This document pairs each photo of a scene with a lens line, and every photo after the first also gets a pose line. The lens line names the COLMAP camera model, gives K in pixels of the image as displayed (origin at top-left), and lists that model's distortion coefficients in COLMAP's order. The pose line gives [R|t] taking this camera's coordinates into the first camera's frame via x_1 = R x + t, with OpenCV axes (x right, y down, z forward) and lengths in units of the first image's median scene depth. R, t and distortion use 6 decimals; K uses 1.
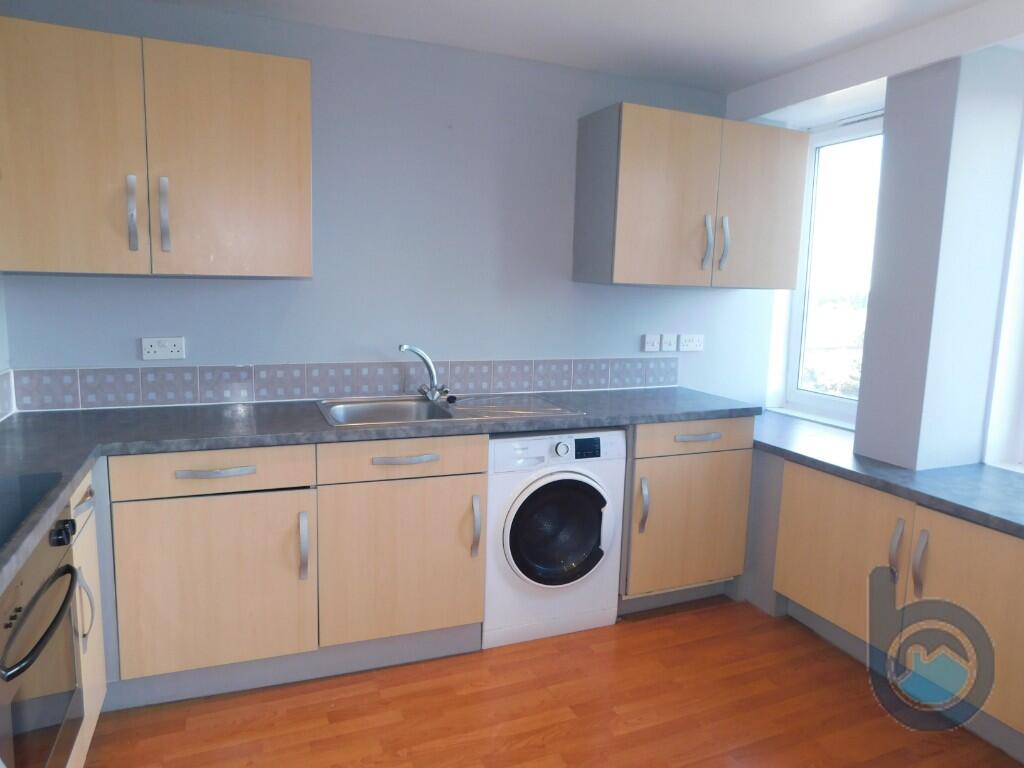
lens RADIAL K [[686.2, 0, 512.0], [0, 686.2, 384.0], [0, 0, 1]] dist [-0.077098, 0.066929]
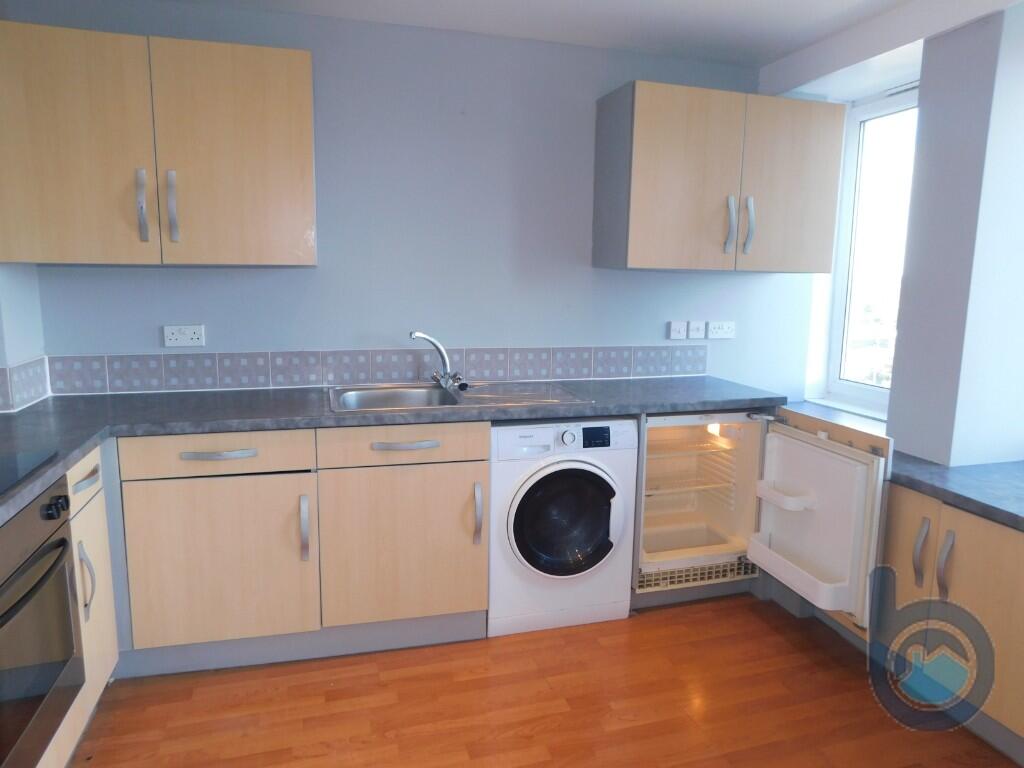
lens RADIAL K [[686.2, 0, 512.0], [0, 686.2, 384.0], [0, 0, 1]] dist [-0.077098, 0.066929]
pose [[0.993825, 0.006017, -0.110793, 0.105396], [-0.004511, 0.999894, 0.013840, 0.005028], [0.110865, -0.013255, 0.993747, 0.017127]]
